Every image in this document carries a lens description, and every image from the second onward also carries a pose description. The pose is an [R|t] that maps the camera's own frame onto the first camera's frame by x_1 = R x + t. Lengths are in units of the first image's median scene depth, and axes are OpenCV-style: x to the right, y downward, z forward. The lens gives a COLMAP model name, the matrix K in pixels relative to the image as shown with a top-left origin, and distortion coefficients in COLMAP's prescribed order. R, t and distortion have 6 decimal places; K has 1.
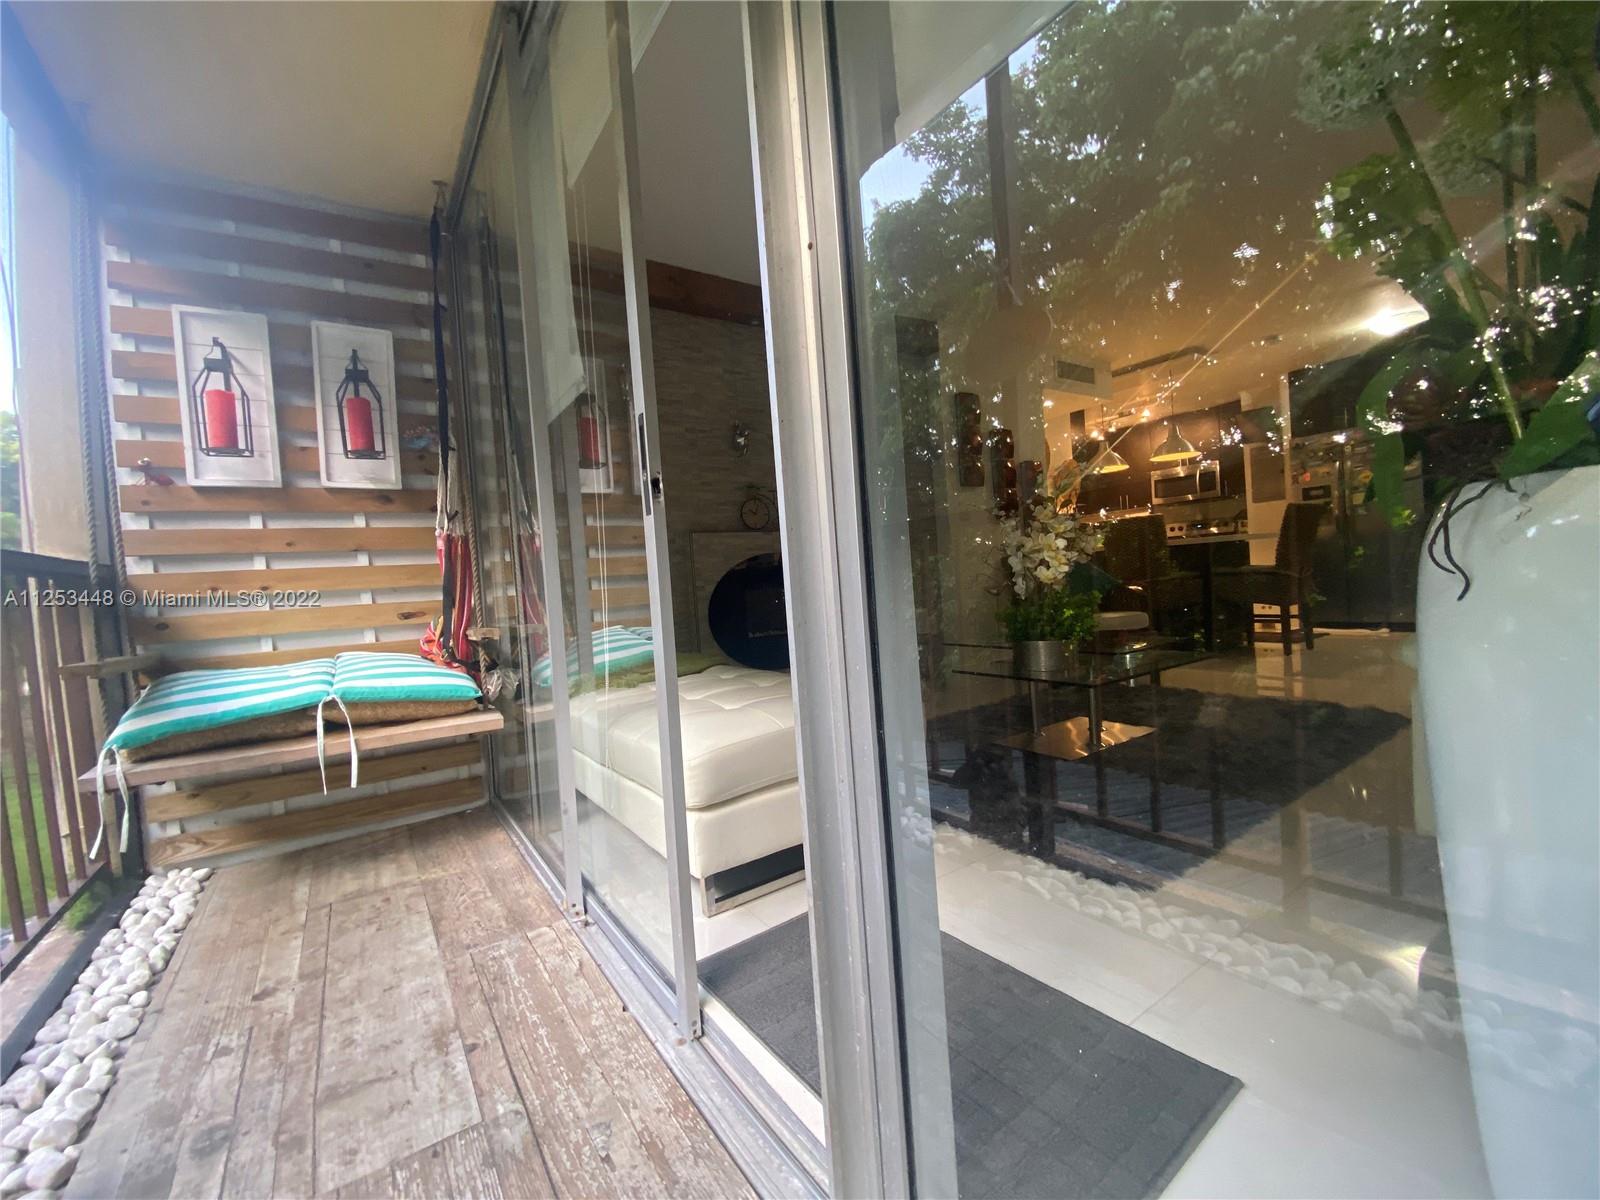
lens RADIAL K [[645.5, 0, 802.7], [0, 645.5, 605.1], [0, 0, 1]] dist [0.019799, -0.016981]
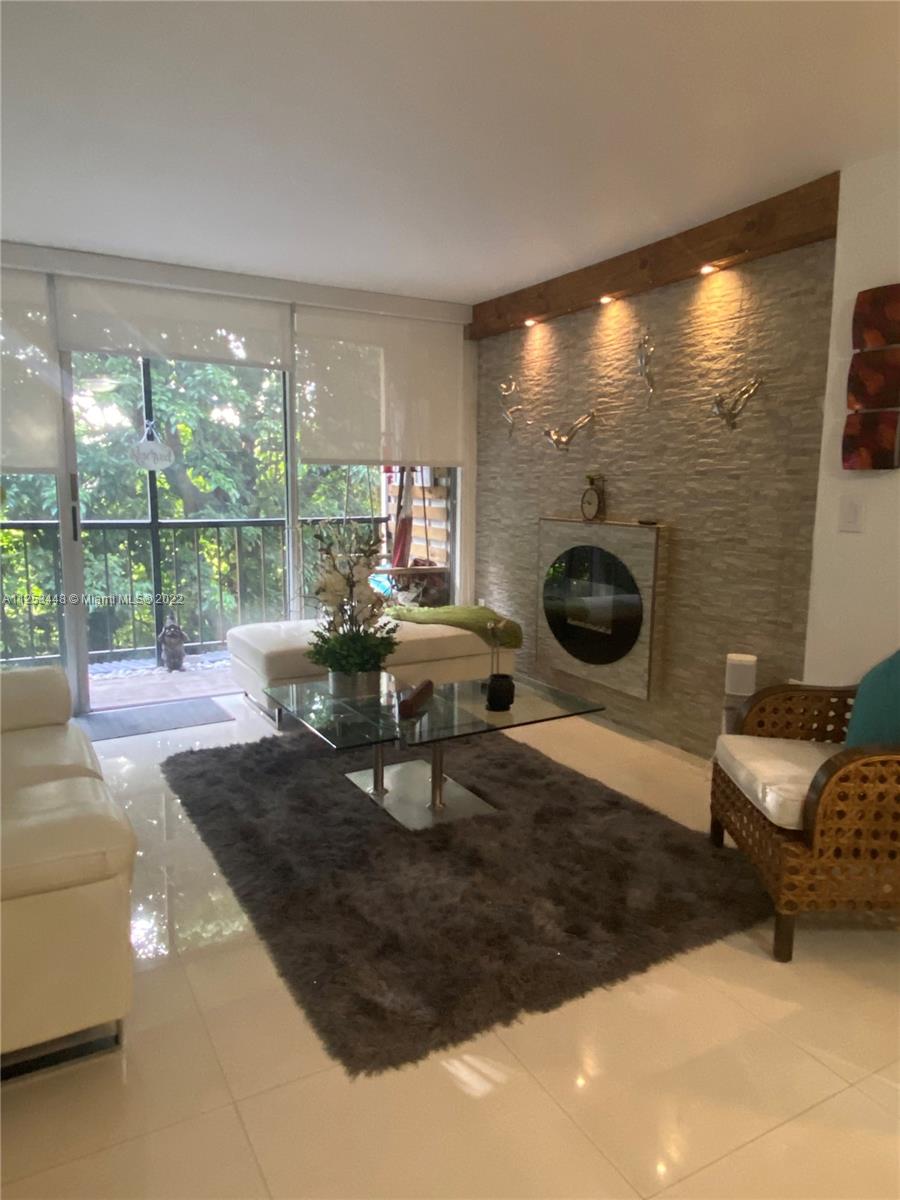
lens RADIAL K [[794.8, 0, 451.7], [0, 794.8, 602.0], [0, 0, 1]] dist [0.061404, -0.043274]
pose [[-0.090364, 0.219607, -0.971394, 0.924438], [-0.039037, 0.973854, 0.223794, -0.206156], [0.995143, 0.058144, -0.079428, 0.703498]]
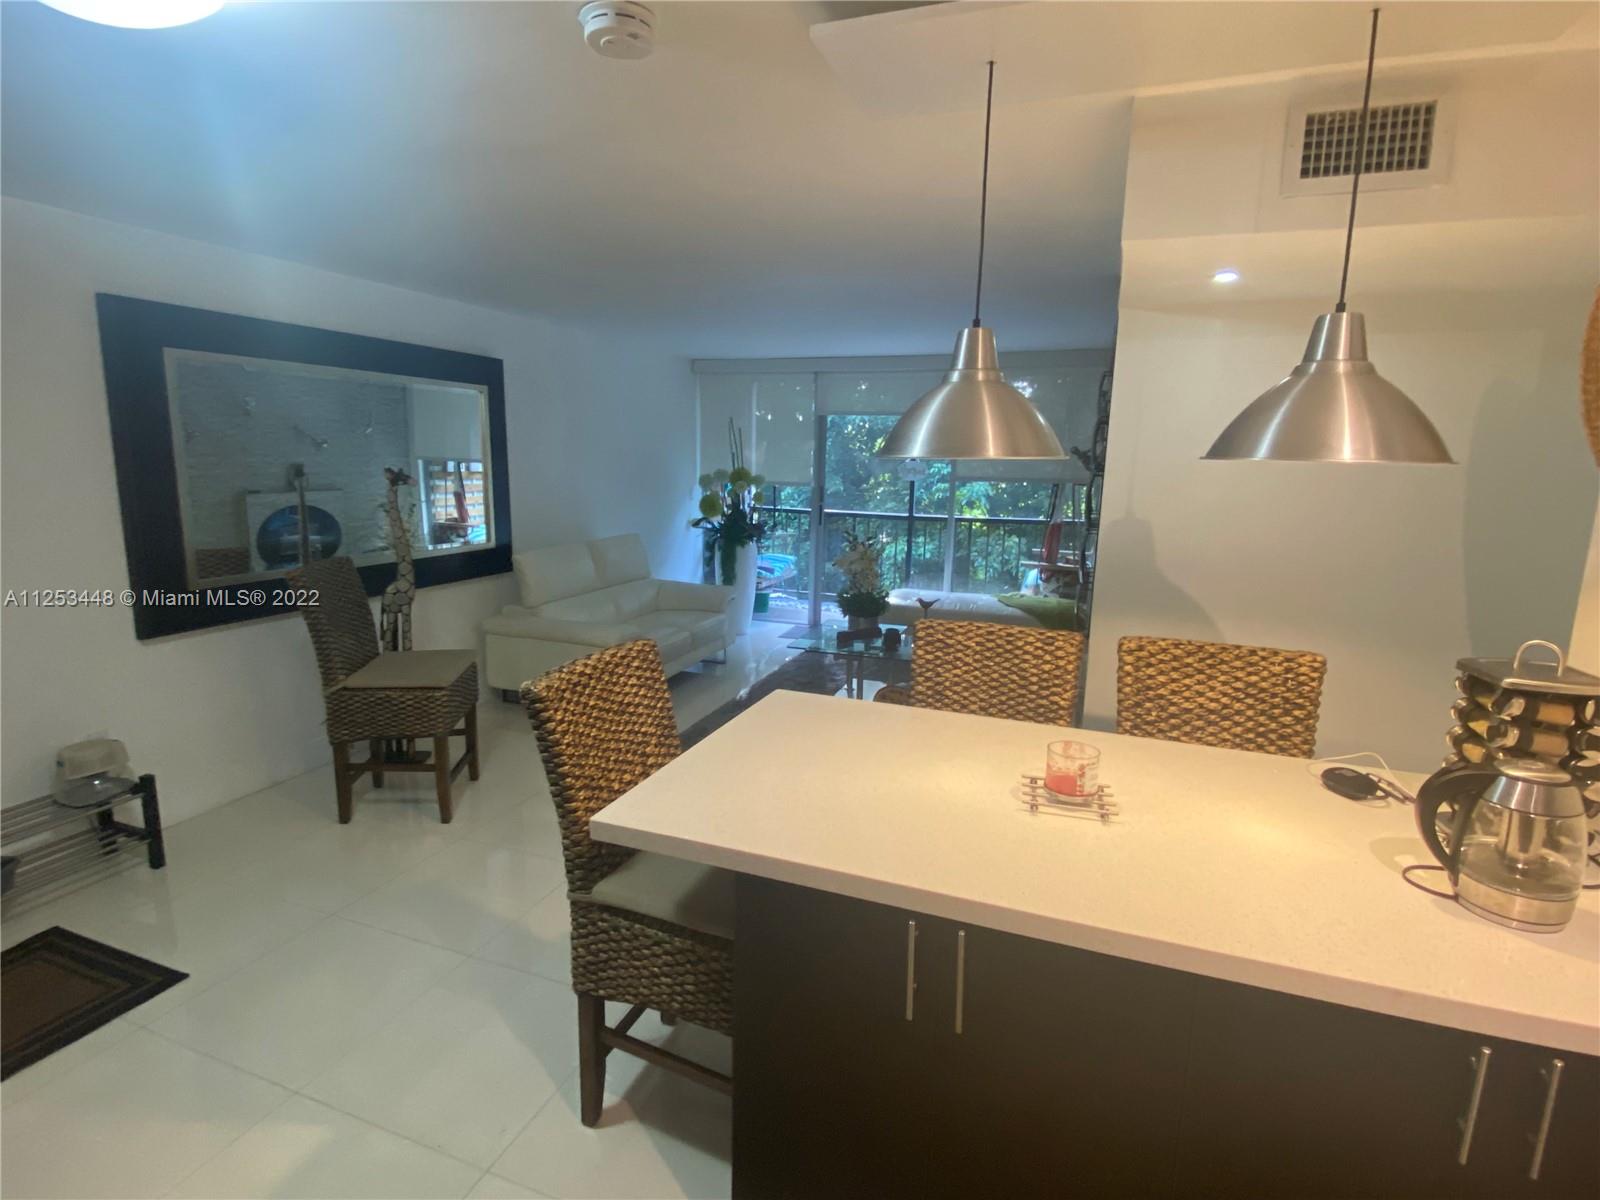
lens RADIAL K [[784.6, 0, 816.0], [0, 784.6, 608.4], [0, 0, 1]] dist [0.000046, -0.009195]
pose [[-0.808179, 0.165668, -0.565155, 0.949218], [0.013794, 0.964681, 0.263058, -0.299467], [0.588775, 0.204802, -0.781921, 1.452164]]
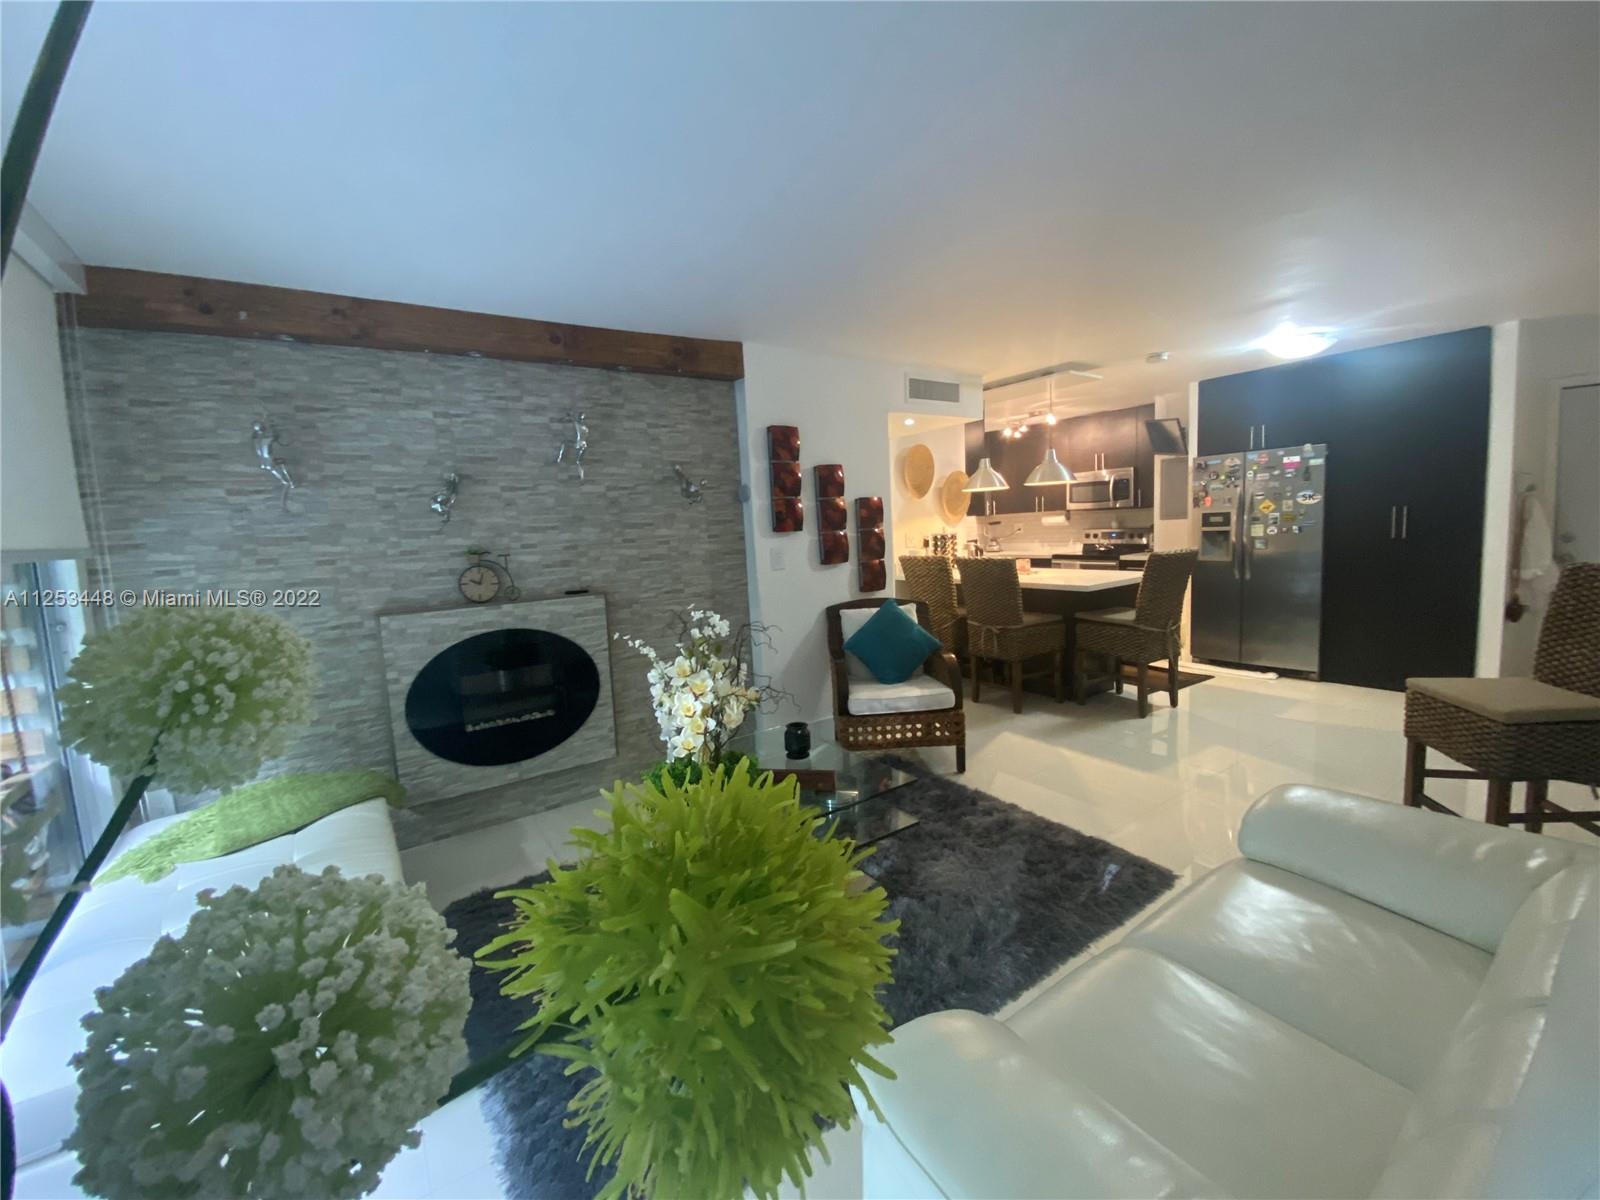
lens RADIAL K [[645.5, 0, 803.5], [0, 645.5, 594.1], [0, 0, 1]] dist [0.019799, -0.016981]
pose [[0.999748, 0.021984, 0.004477, 0.275891], [-0.022246, 0.997241, 0.070817, -0.156654], [-0.002908, -0.070899, 0.997479, 0.114046]]
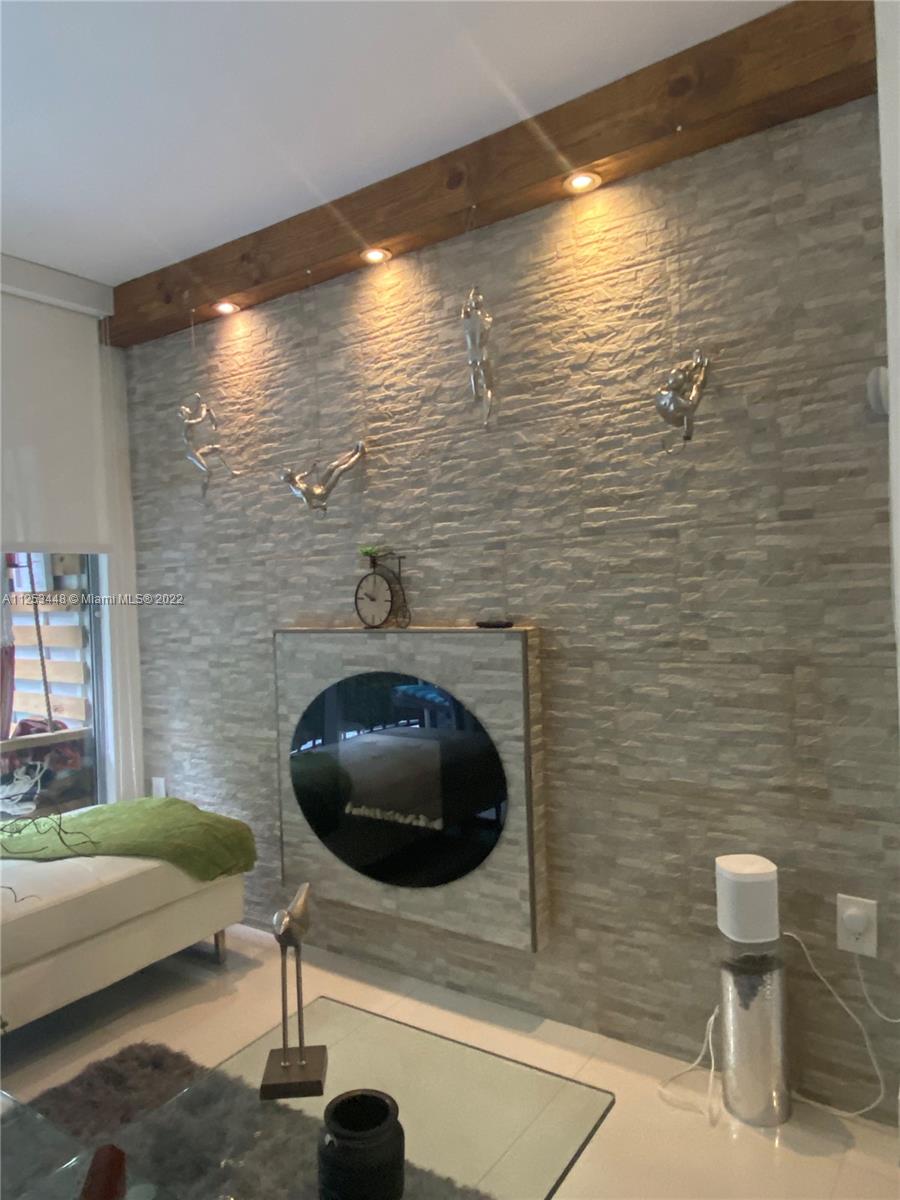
lens RADIAL K [[794.8, 0, 457.2], [0, 794.8, 601.5], [0, 0, 1]] dist [0.061404, -0.043274]
pose [[0.363189, 0.072060, -0.928925, 0.480356], [-0.023025, 0.997394, 0.068369, -0.150104], [0.931431, -0.003442, 0.363902, 0.639775]]
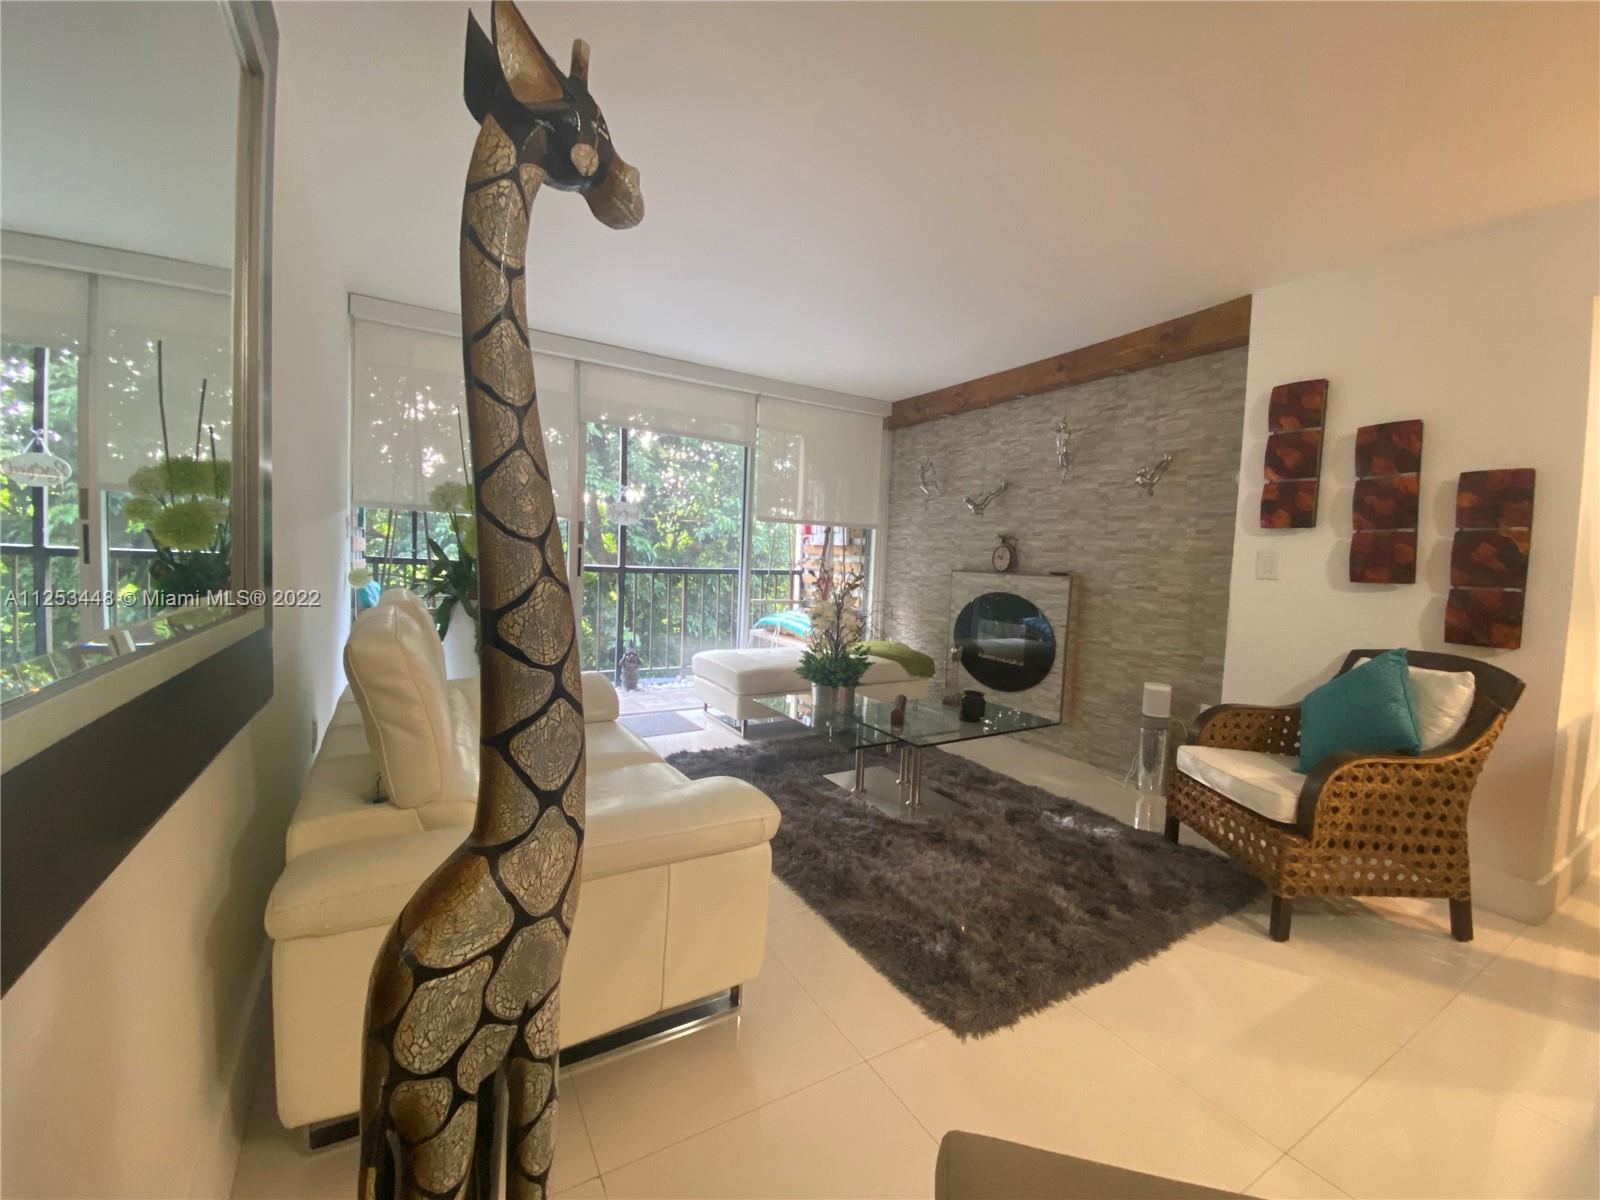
lens RADIAL K [[645.5, 0, 795.4], [0, 645.5, 598.1], [0, 0, 1]] dist [0.019799, -0.016981]
pose [[-0.077140, 0.132436, -0.988185, 0.916063], [-0.072121, 0.987801, 0.138014, -0.163953], [0.994408, 0.081916, -0.066648, 0.552628]]
